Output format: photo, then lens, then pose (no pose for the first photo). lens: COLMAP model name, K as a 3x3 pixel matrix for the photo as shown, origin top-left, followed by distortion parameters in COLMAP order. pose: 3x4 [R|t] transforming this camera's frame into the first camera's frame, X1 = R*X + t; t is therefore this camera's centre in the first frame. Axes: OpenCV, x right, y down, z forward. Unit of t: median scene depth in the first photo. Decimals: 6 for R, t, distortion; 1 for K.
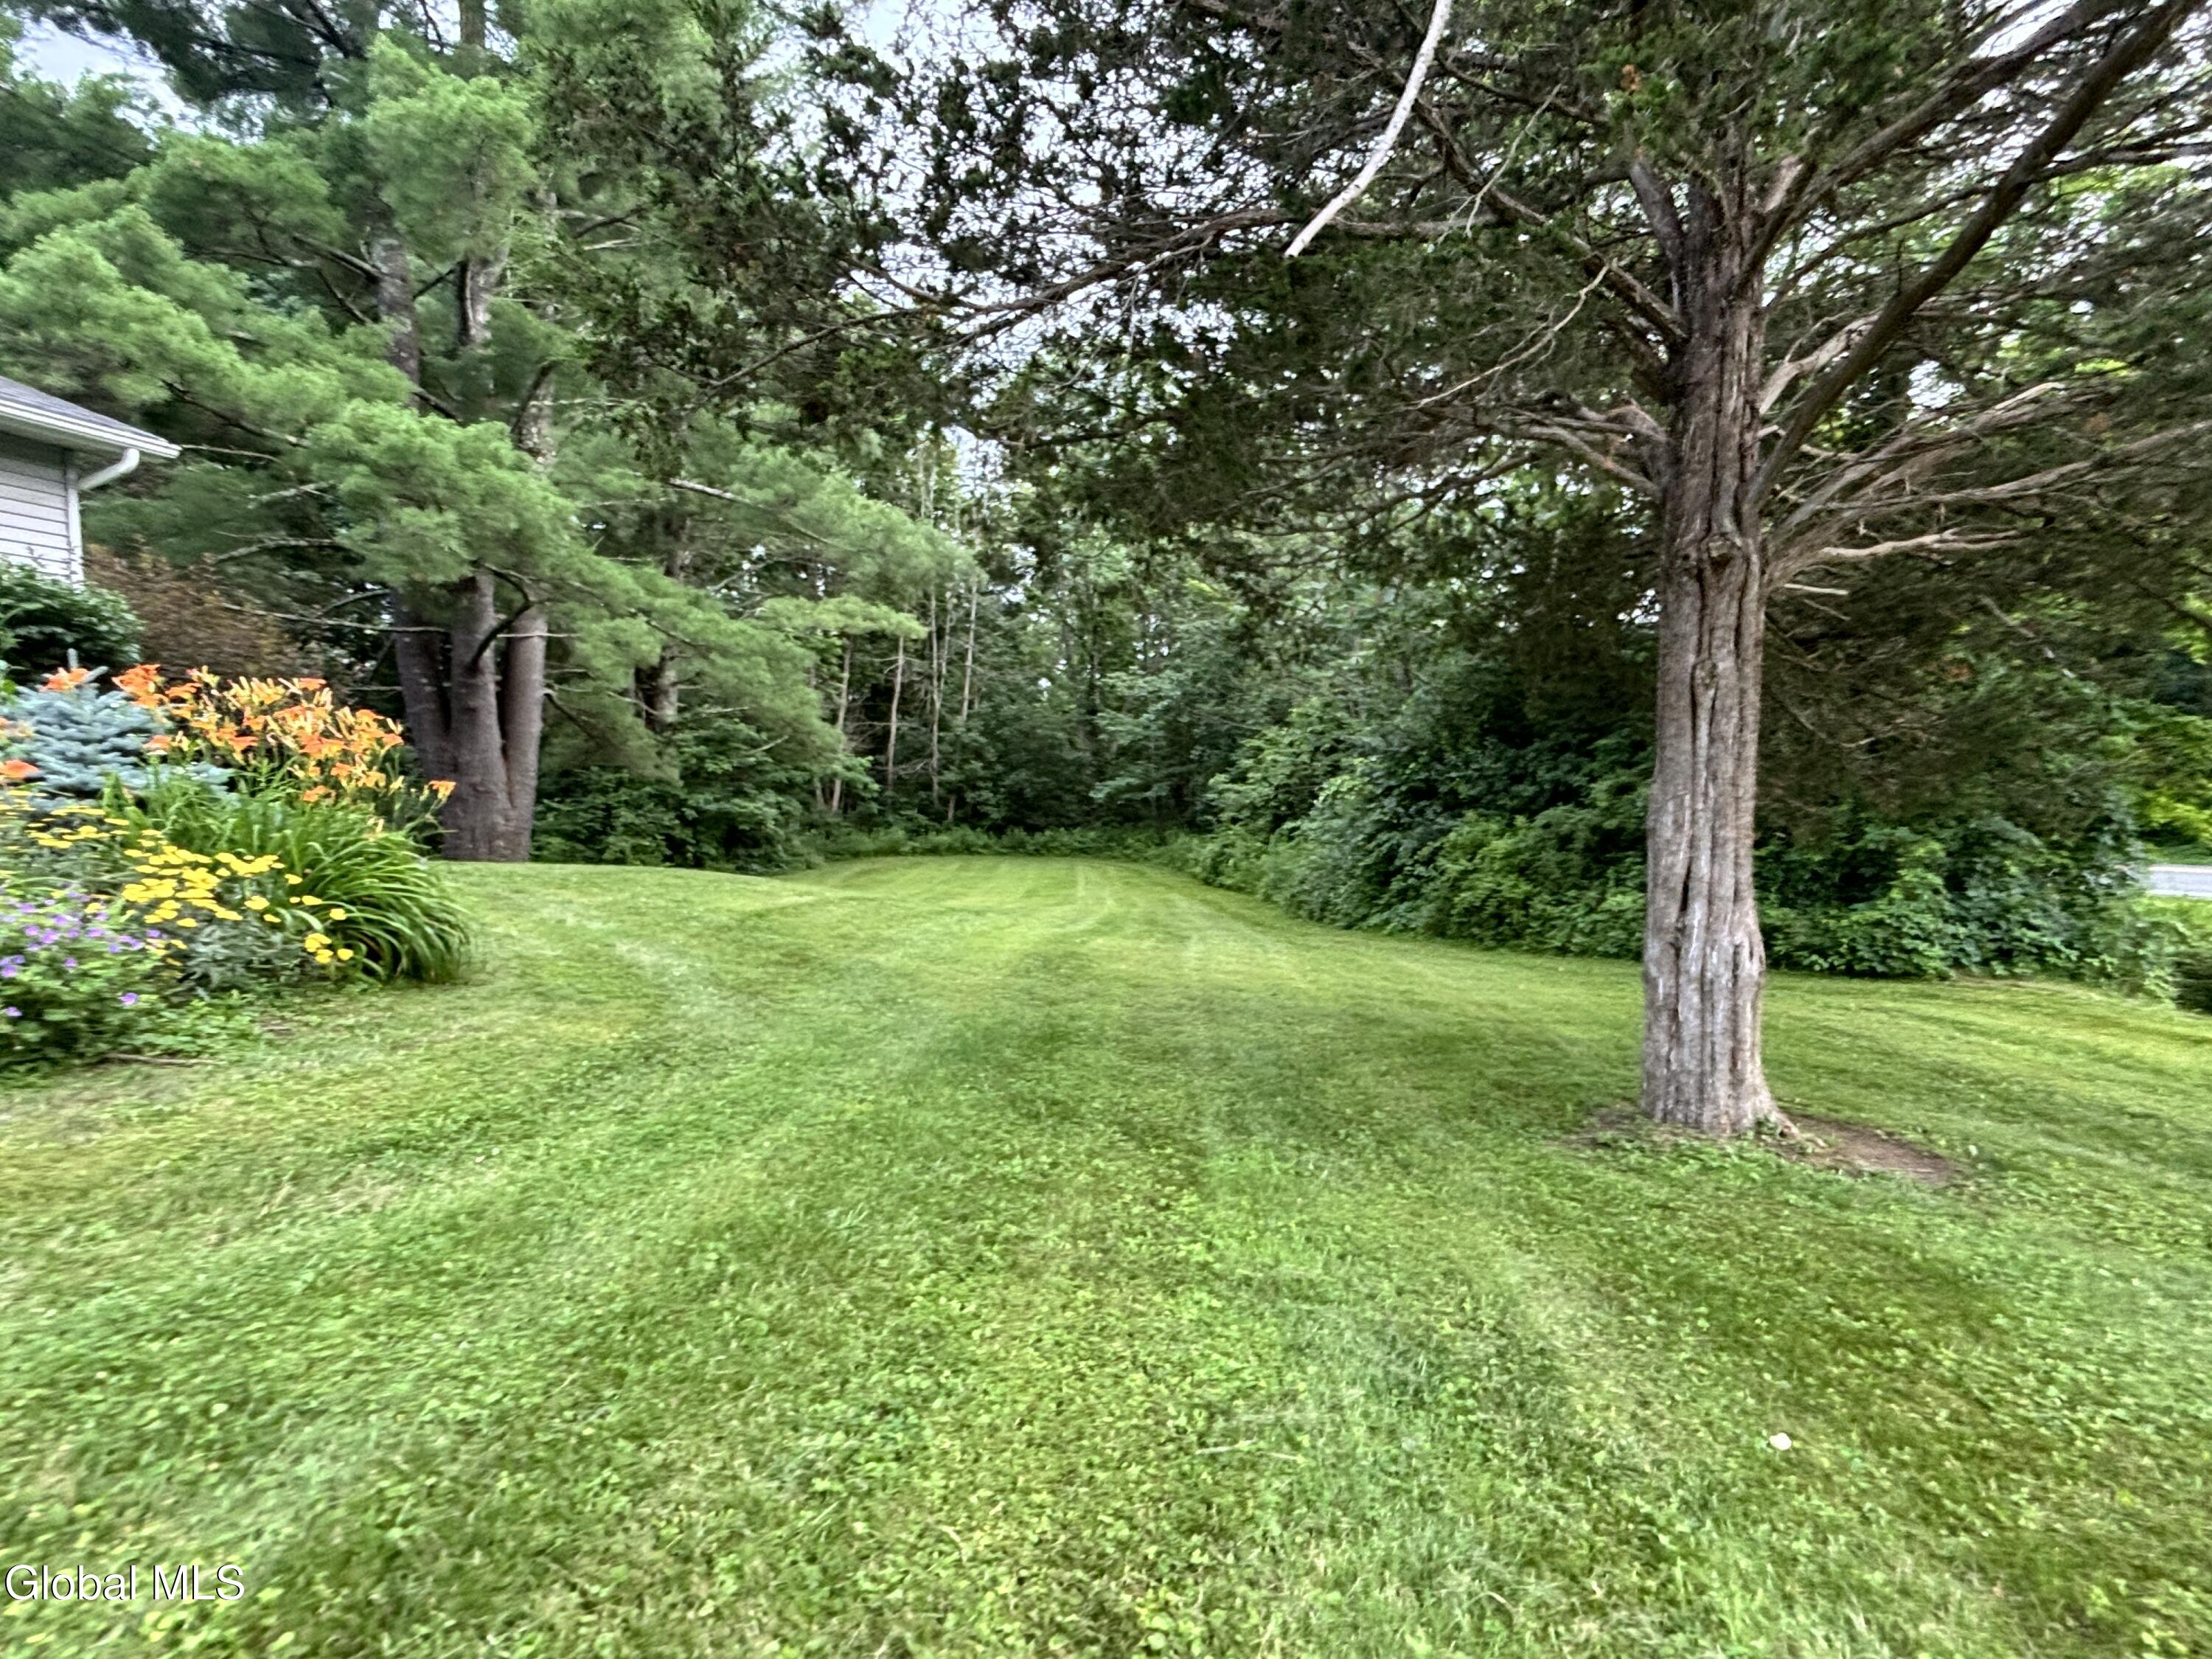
lens RADIAL K [[1196.7, 0, 1106.0], [0, 1196.7, 829.5], [0, 0, 1]] dist [-0.002608, 0.000185]
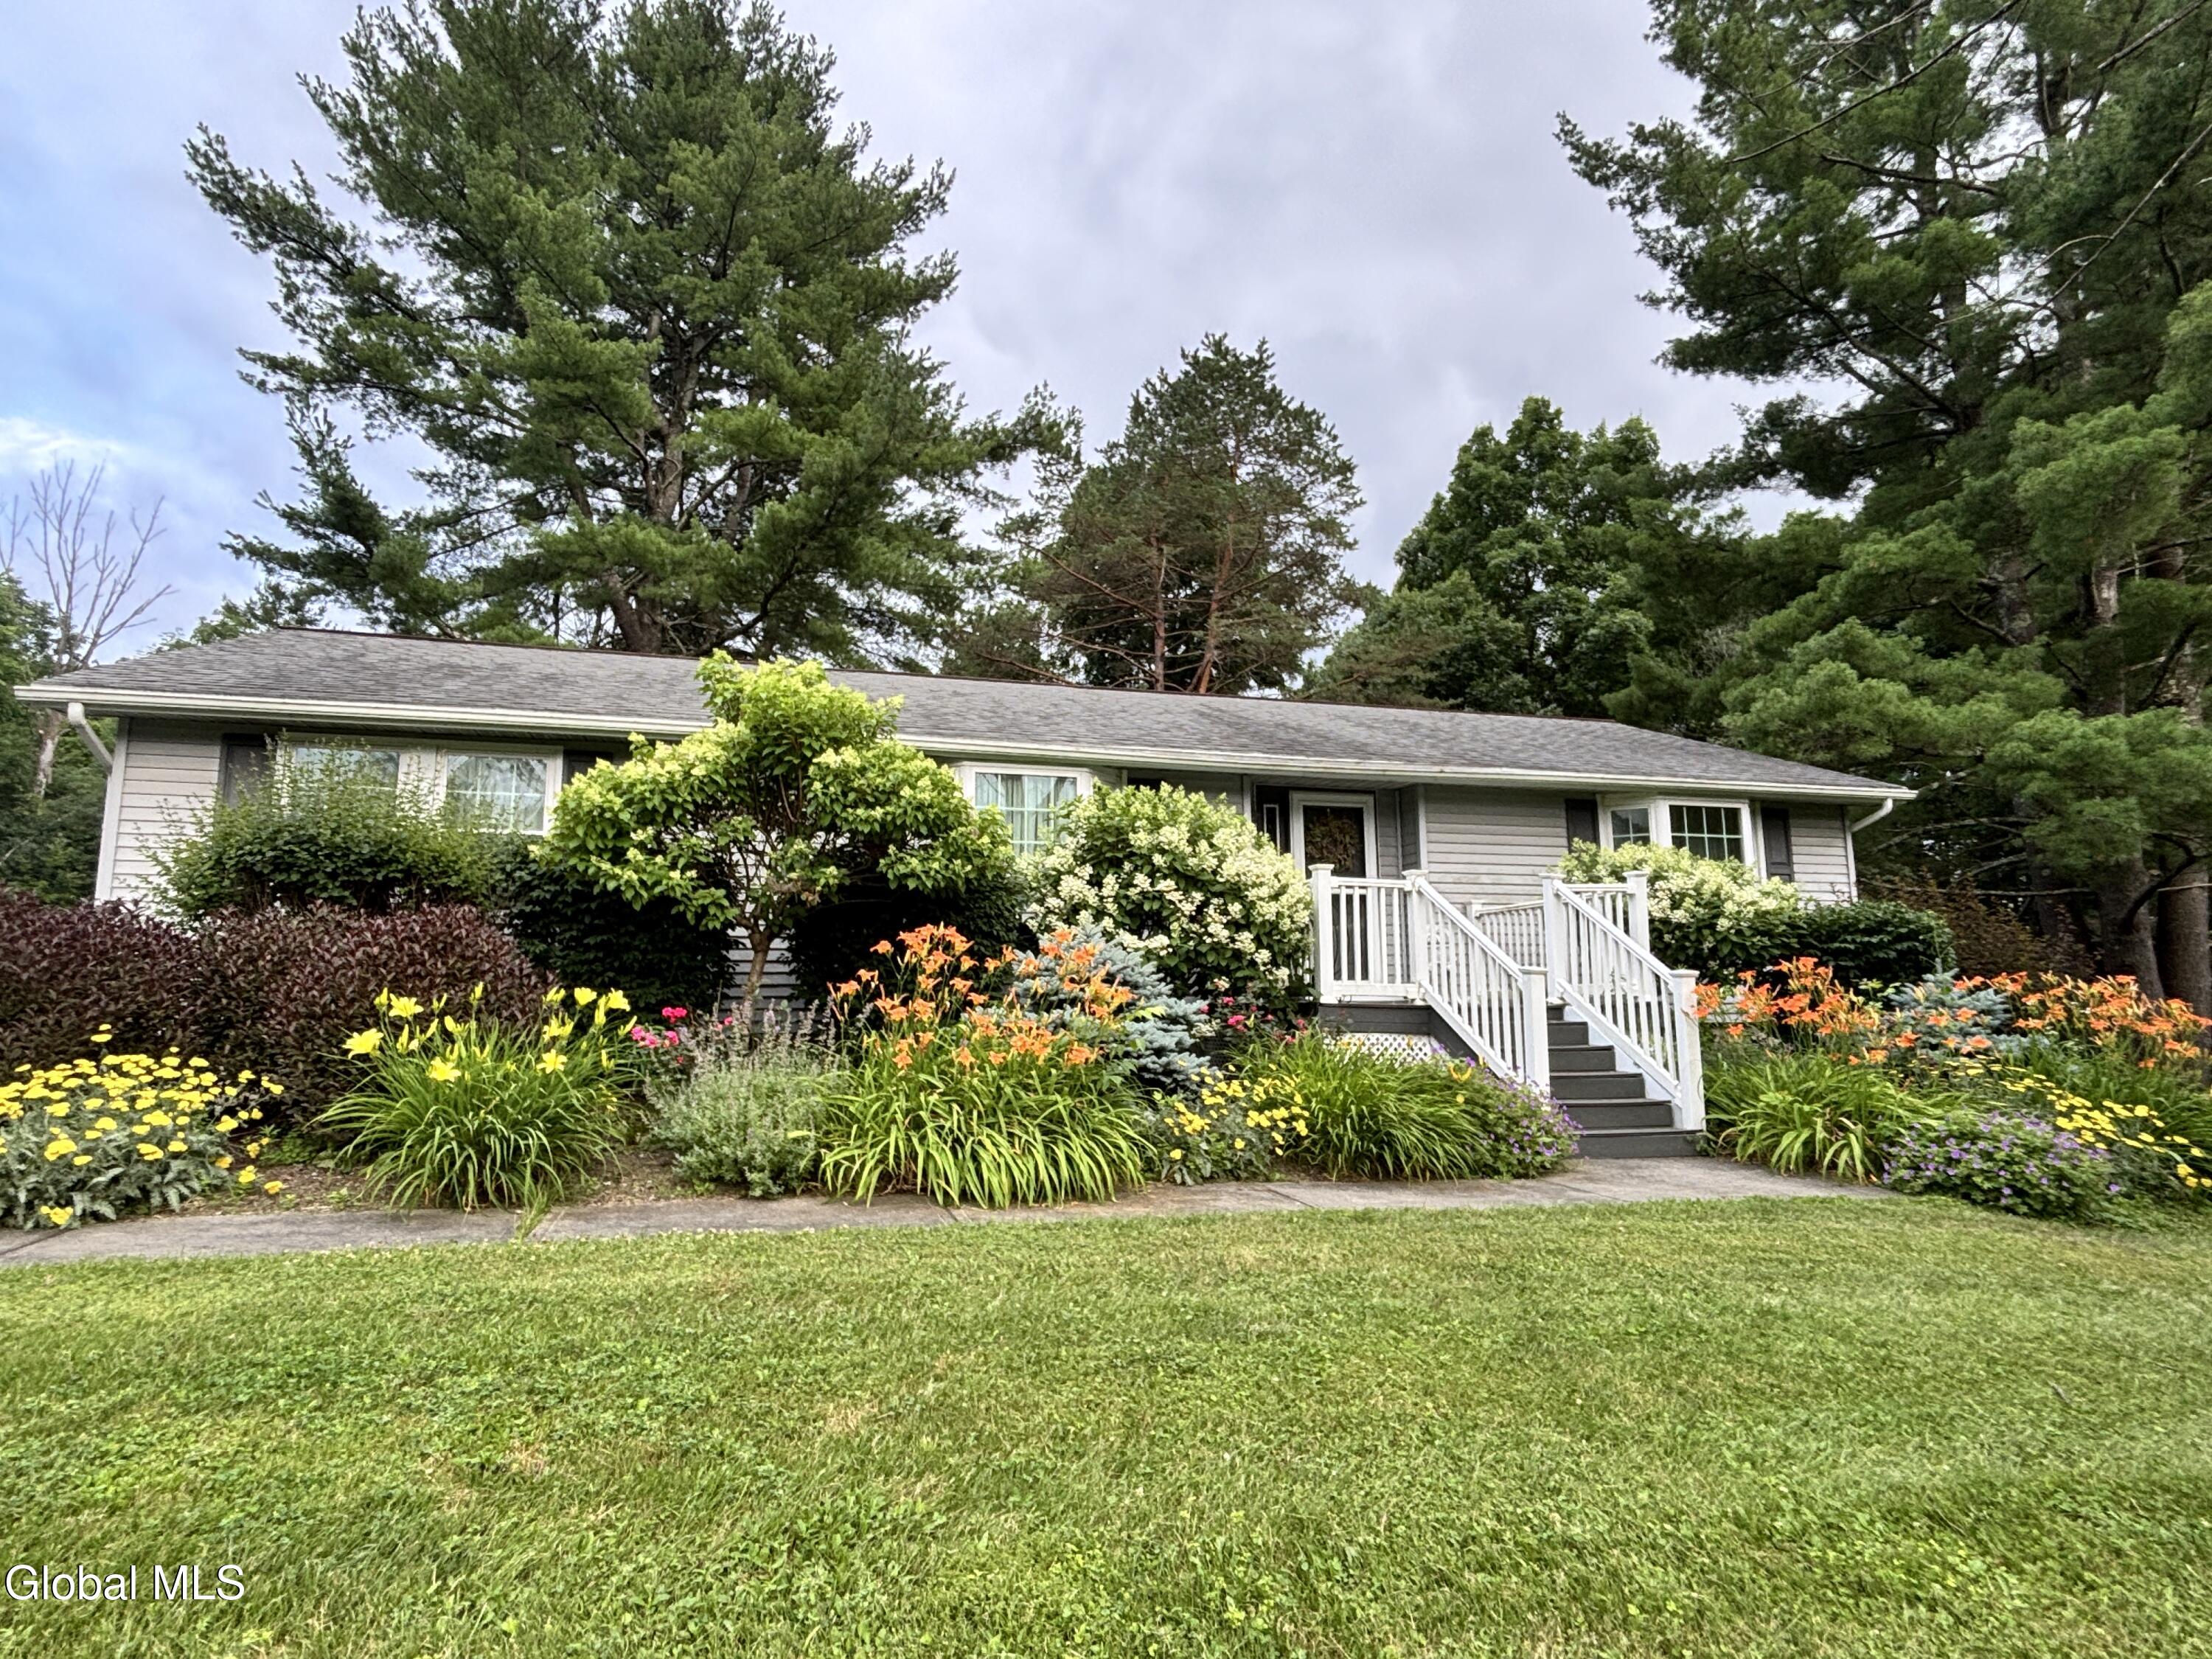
lens RADIAL K [[1196.7, 0, 1106.0], [0, 1196.7, 829.5], [0, 0, 1]] dist [-0.002608, 0.000185]
pose [[0.418487, -0.119481, -0.900330, 0.054309], [-0.060214, 0.985478, -0.158769, -0.001386], [0.906225, 0.120655, 0.405215, -0.327517]]
